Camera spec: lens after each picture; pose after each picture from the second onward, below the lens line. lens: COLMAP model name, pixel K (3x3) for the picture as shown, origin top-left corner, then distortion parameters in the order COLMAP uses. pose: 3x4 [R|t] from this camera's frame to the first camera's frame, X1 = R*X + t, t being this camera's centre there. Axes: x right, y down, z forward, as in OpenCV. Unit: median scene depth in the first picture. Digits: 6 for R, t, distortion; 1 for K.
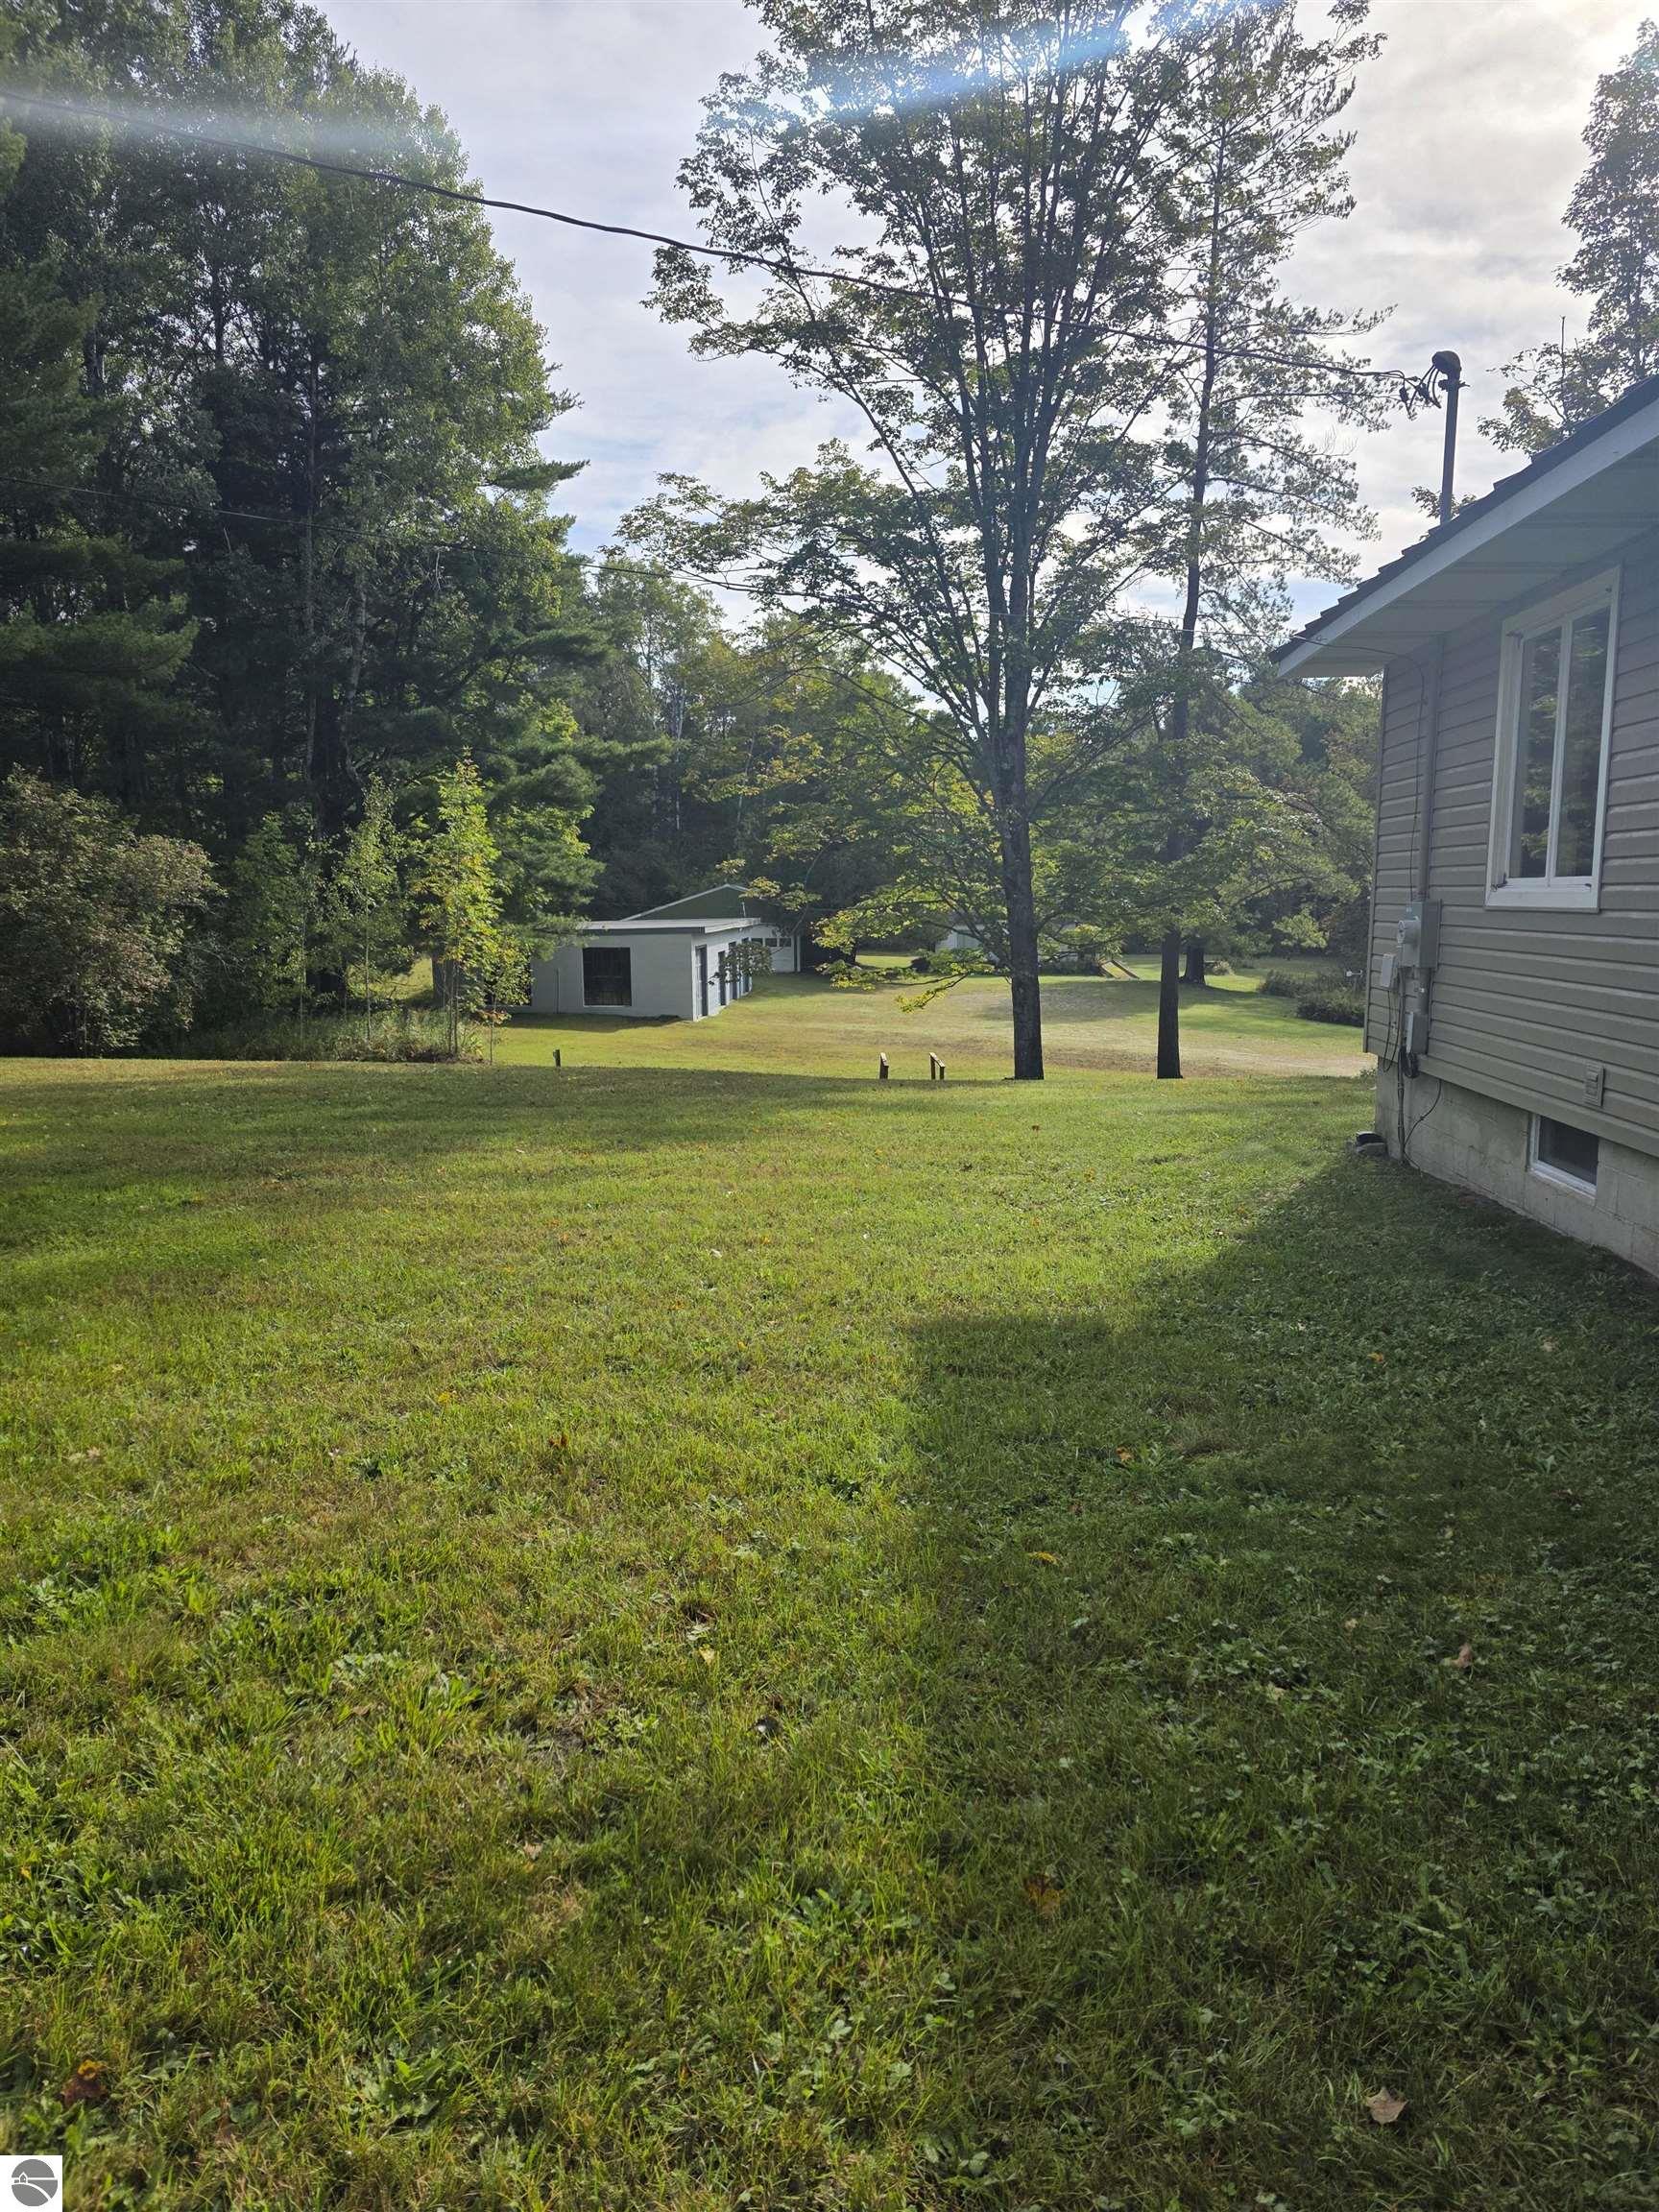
lens RADIAL K [[1474.1, 0, 828.5], [0, 1474.1, 1099.4], [0, 0, 1]] dist [0.005350, 0.000905]
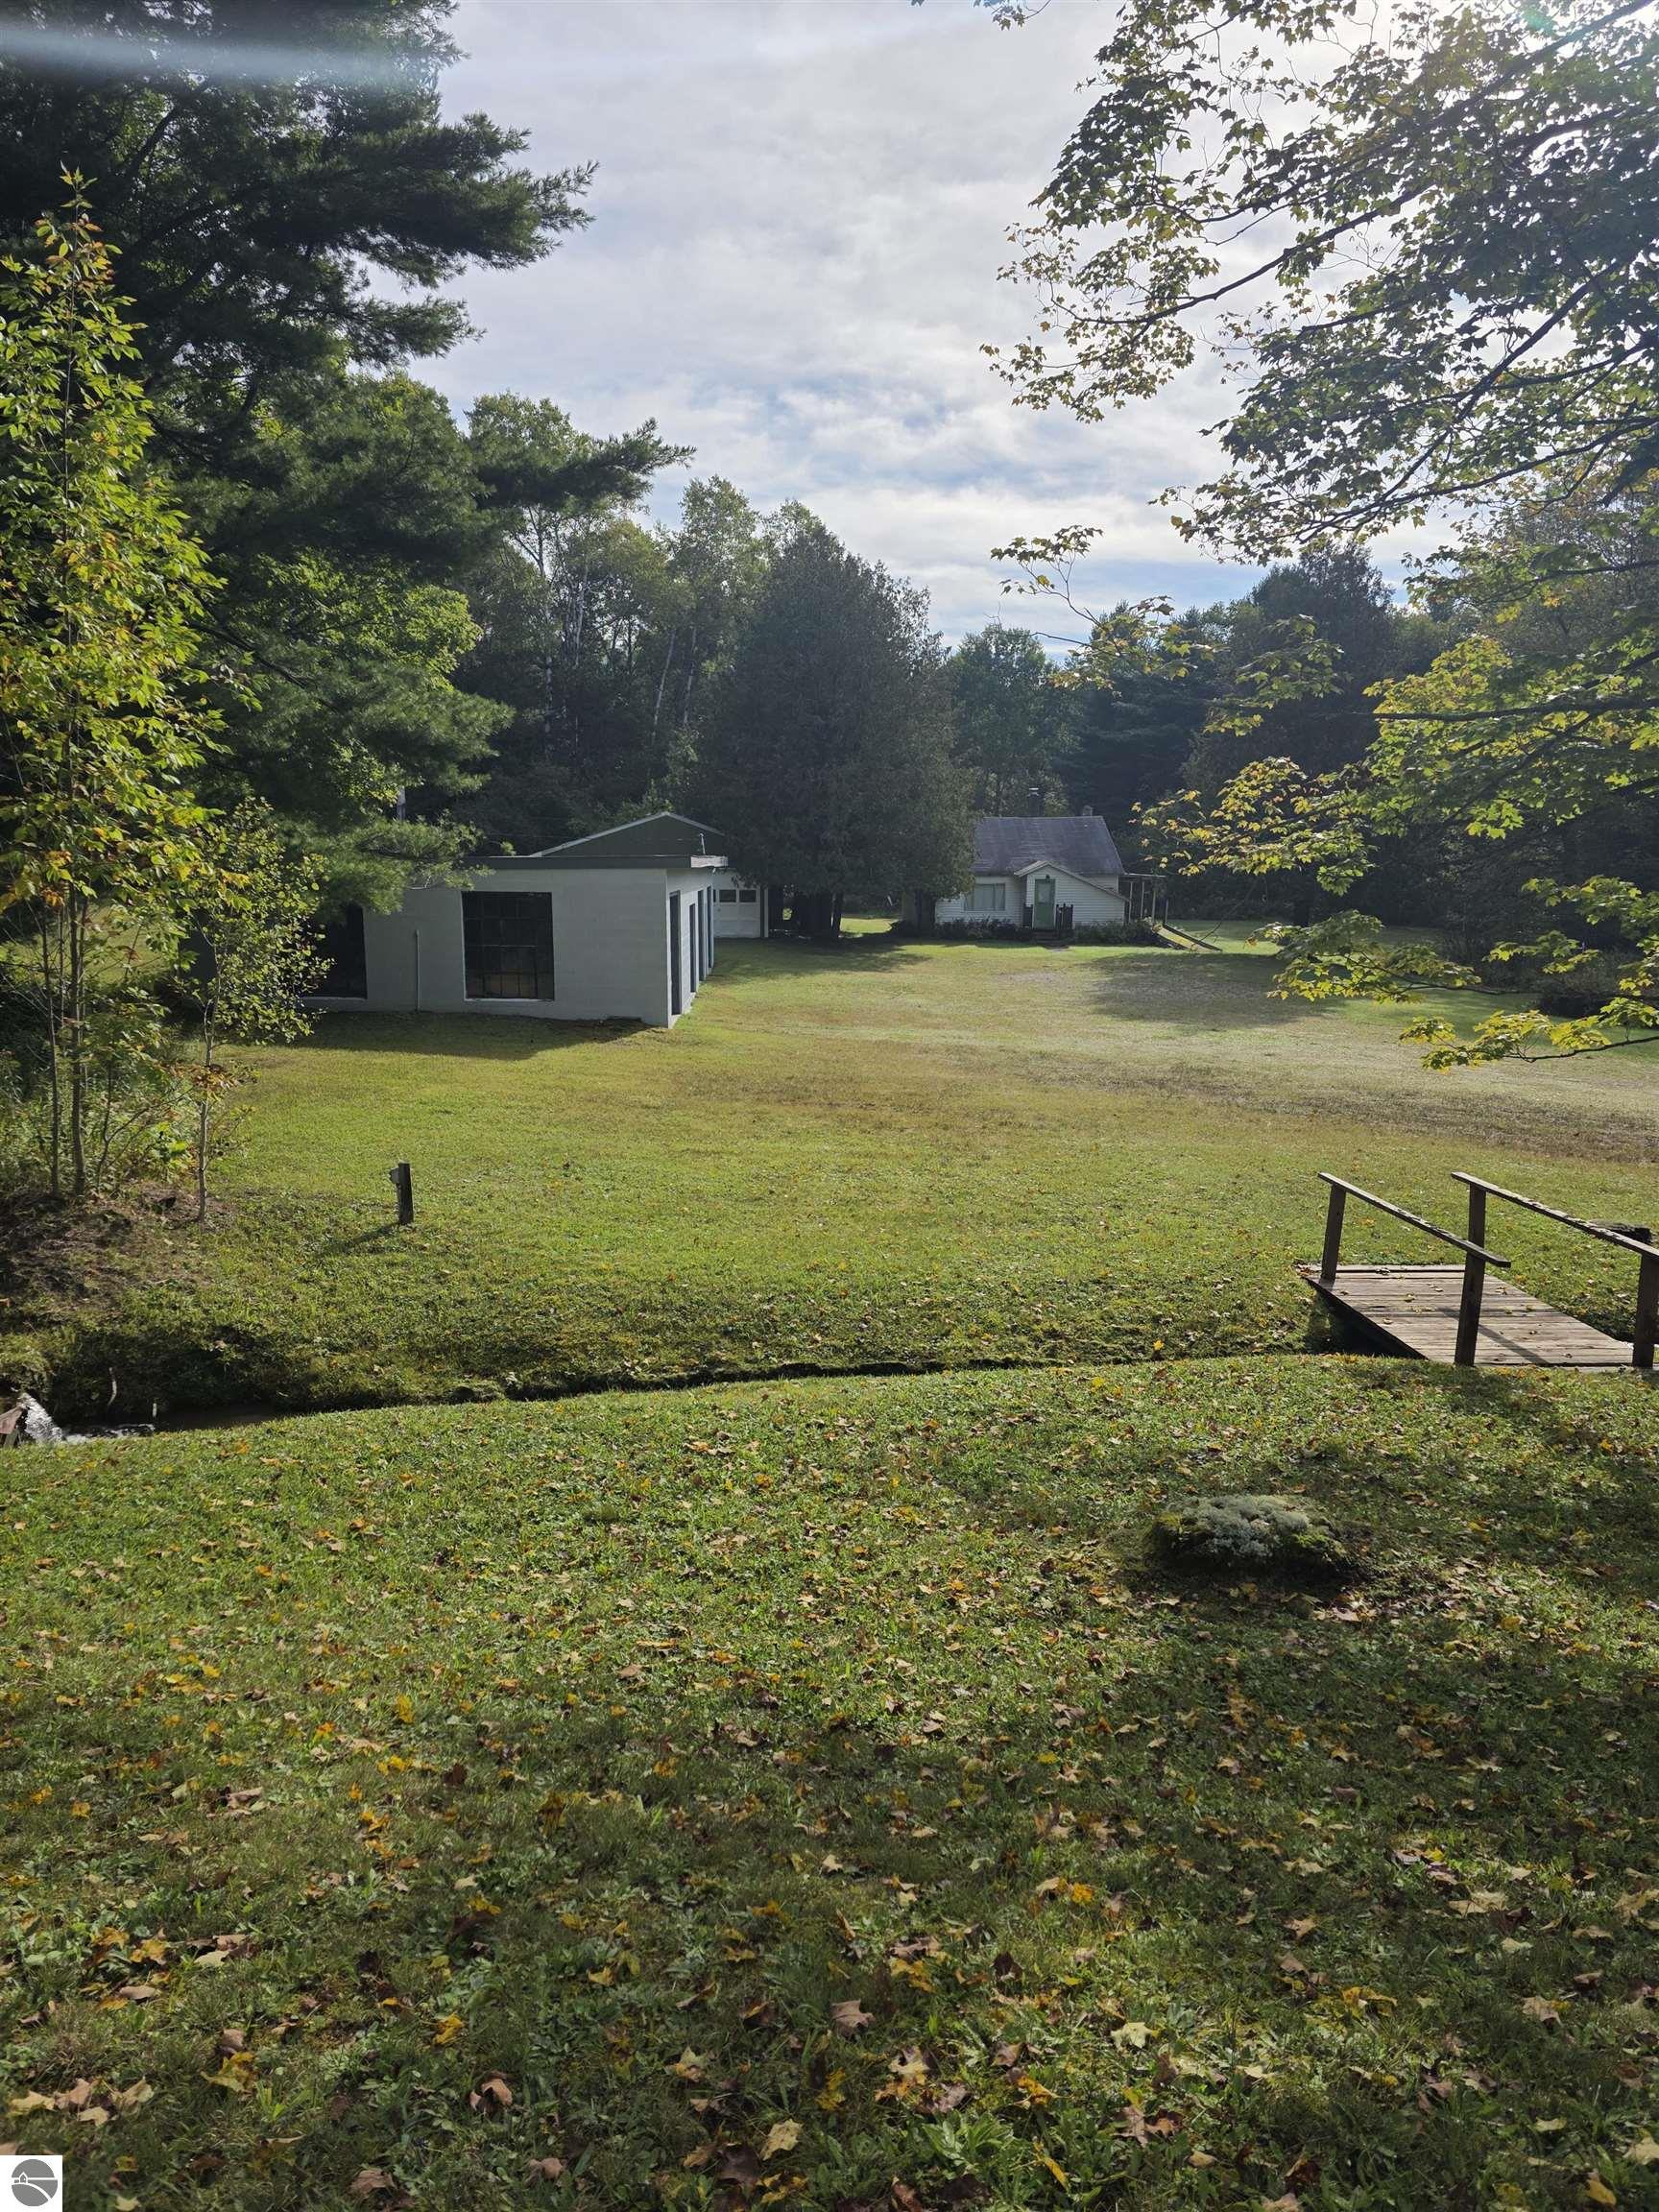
lens RADIAL K [[1474.1, 0, 829.6], [0, 1474.1, 1117.0], [0, 0, 1]] dist [0.005350, 0.000905]
pose [[0.996496, -0.002577, 0.083602, -0.076306], [-0.000368, 0.999380, 0.035197, -0.038642], [-0.083641, -0.035105, 0.995877, 0.436396]]
